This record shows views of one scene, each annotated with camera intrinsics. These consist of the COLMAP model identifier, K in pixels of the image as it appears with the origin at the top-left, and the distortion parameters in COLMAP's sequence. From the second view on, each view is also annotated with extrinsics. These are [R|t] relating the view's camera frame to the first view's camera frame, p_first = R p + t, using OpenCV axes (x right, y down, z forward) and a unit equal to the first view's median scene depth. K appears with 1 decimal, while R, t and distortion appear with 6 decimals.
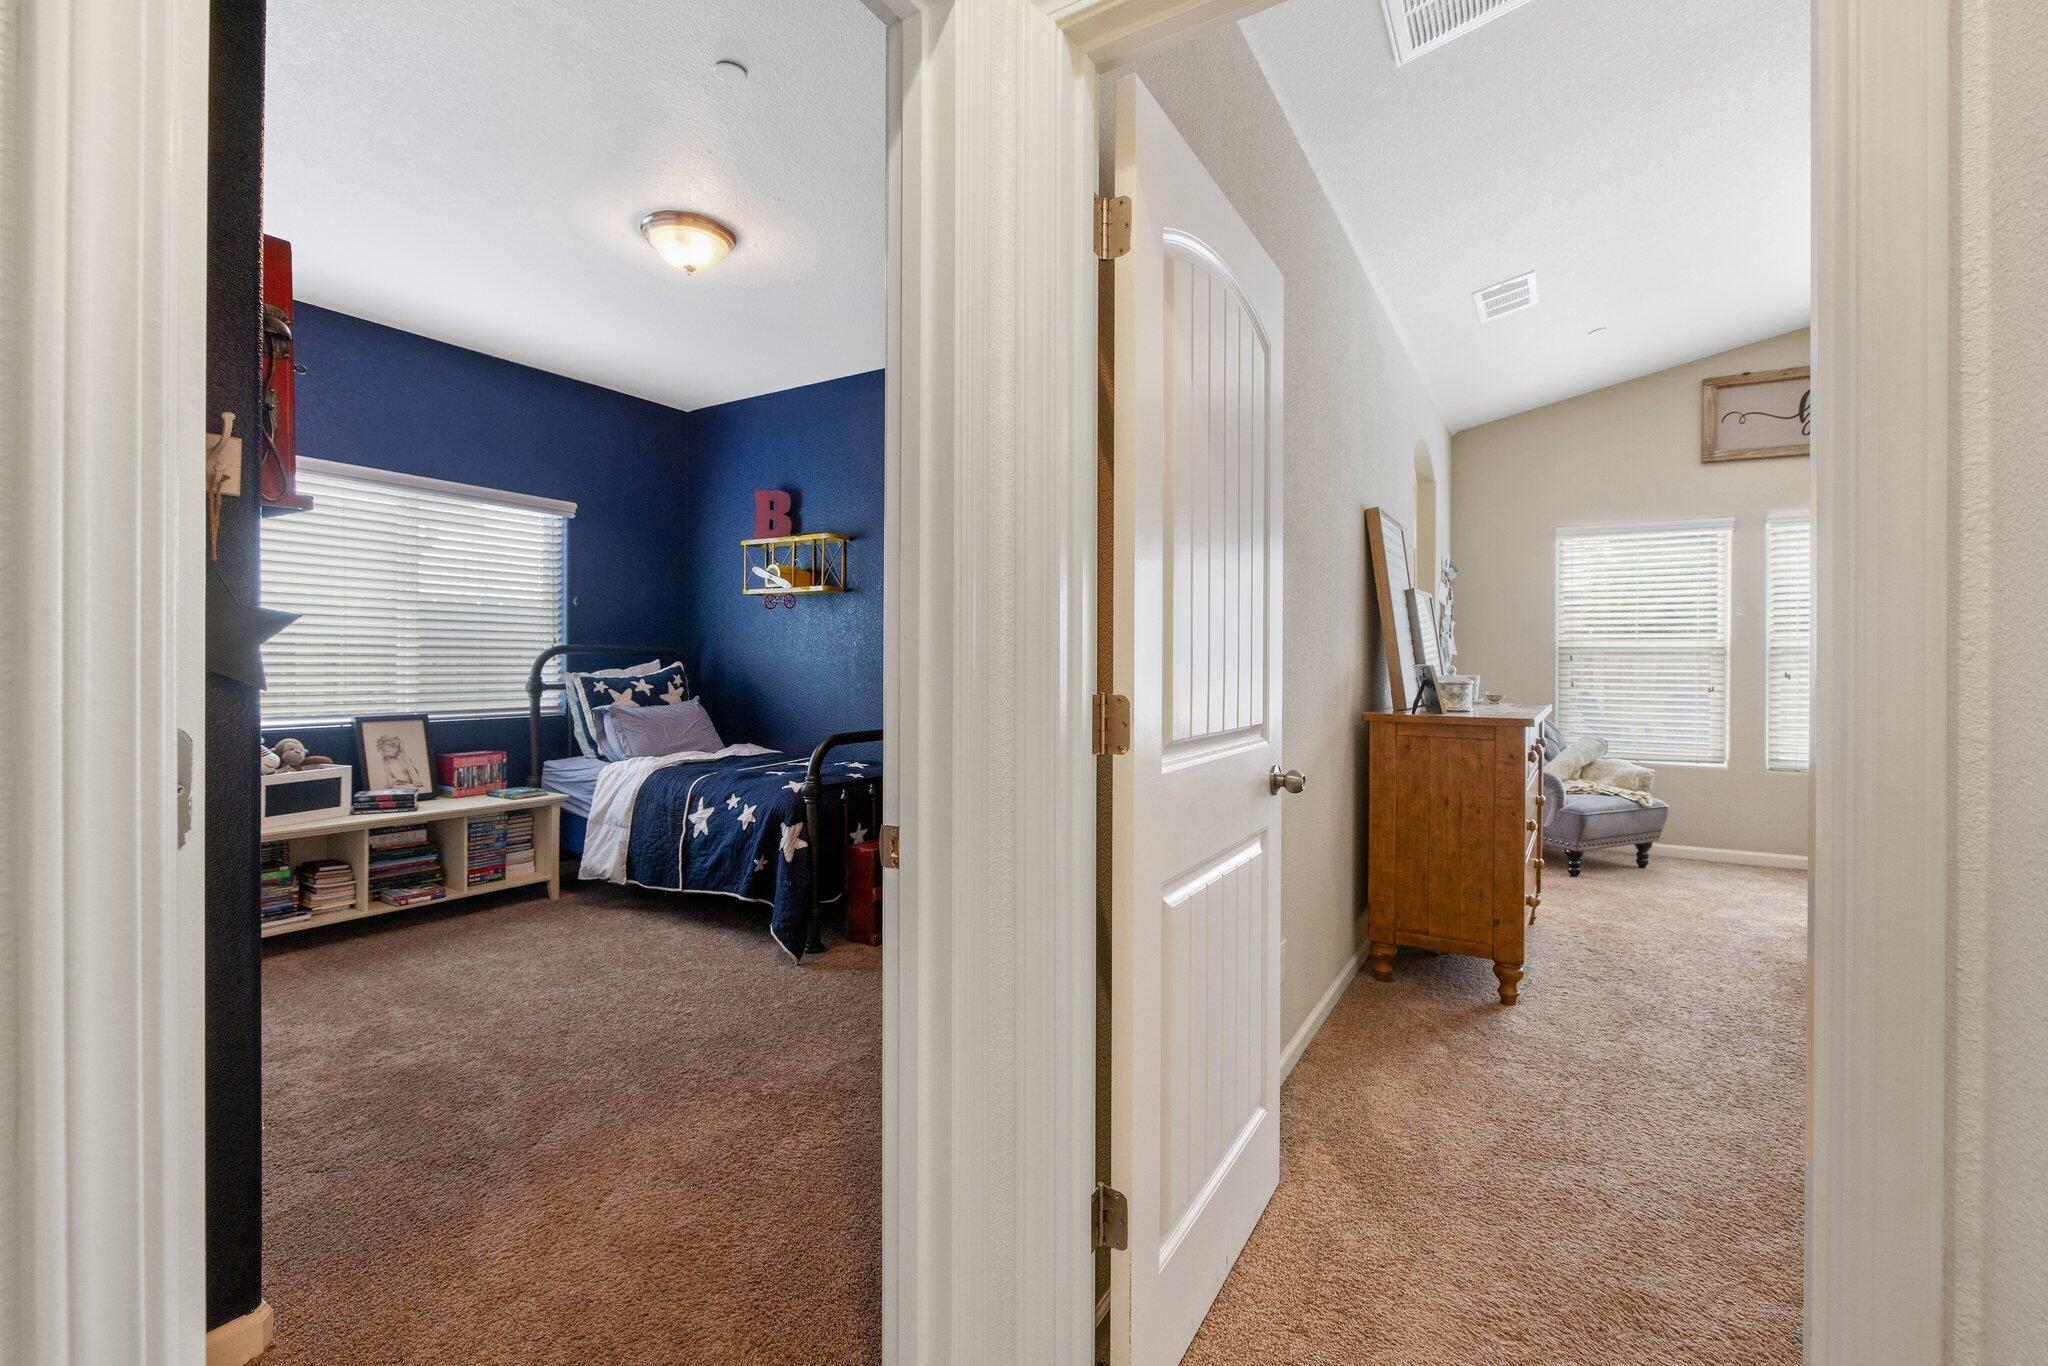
lens RADIAL K [[901.8, 0, 1025.6], [0, 901.8, 662.1], [0, 0, 1]] dist [0.002207, -0.000037]
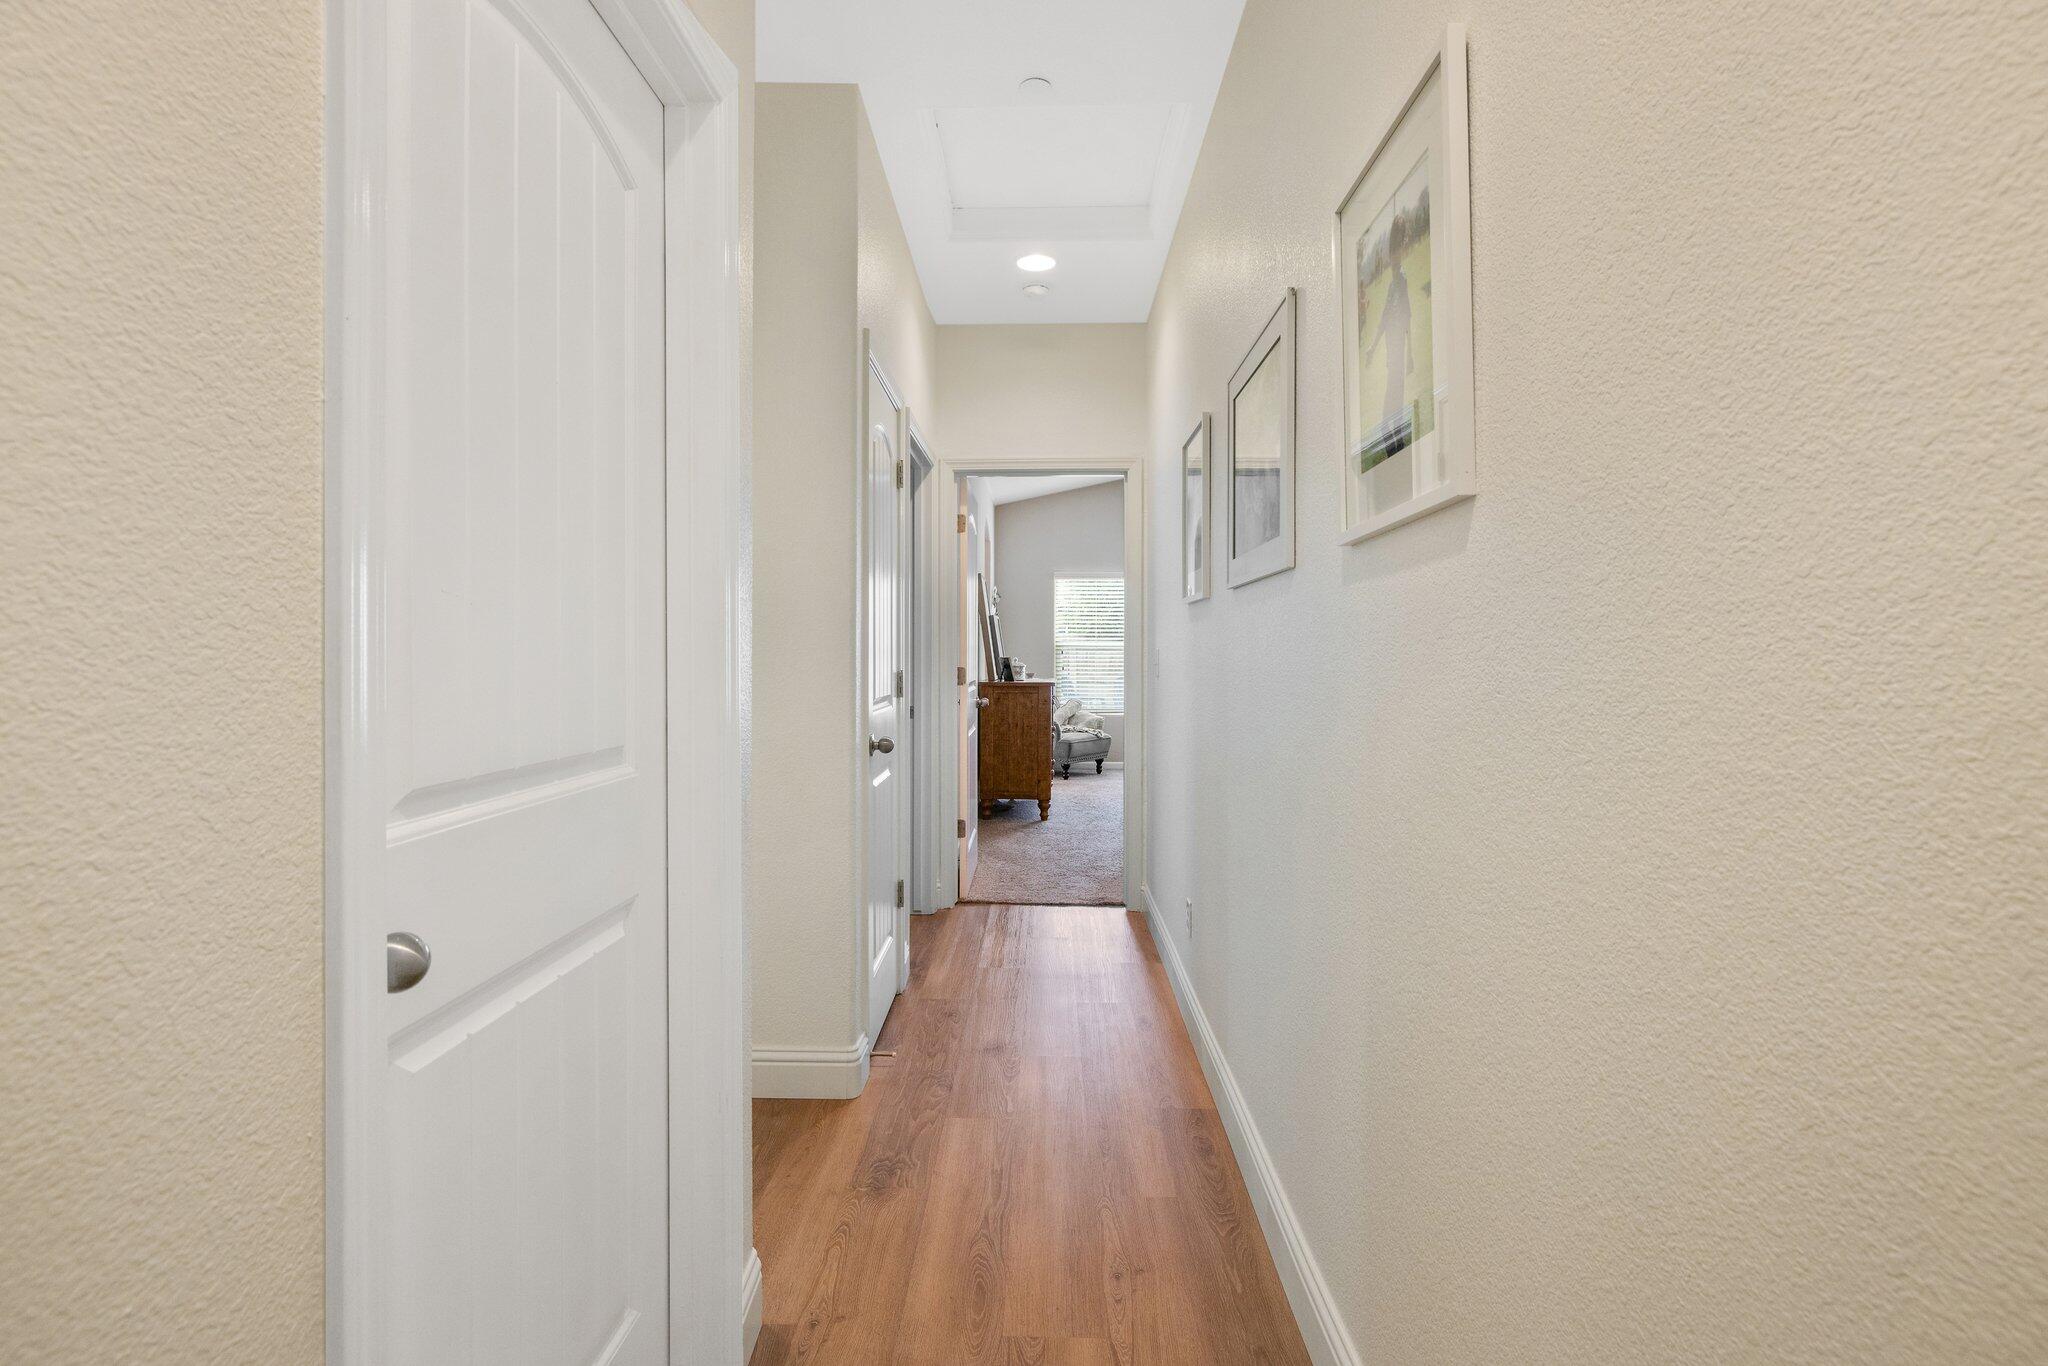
lens RADIAL K [[972.2, 0, 1021.9], [0, 972.2, 672.3], [0, 0, 1]] dist [-0.005884, -0.000179]
pose [[0.869260, -0.015797, 0.494103, -0.375071], [0.007408, 0.999793, 0.018931, -0.001995], [-0.494300, -0.012796, 0.869197, -0.561716]]
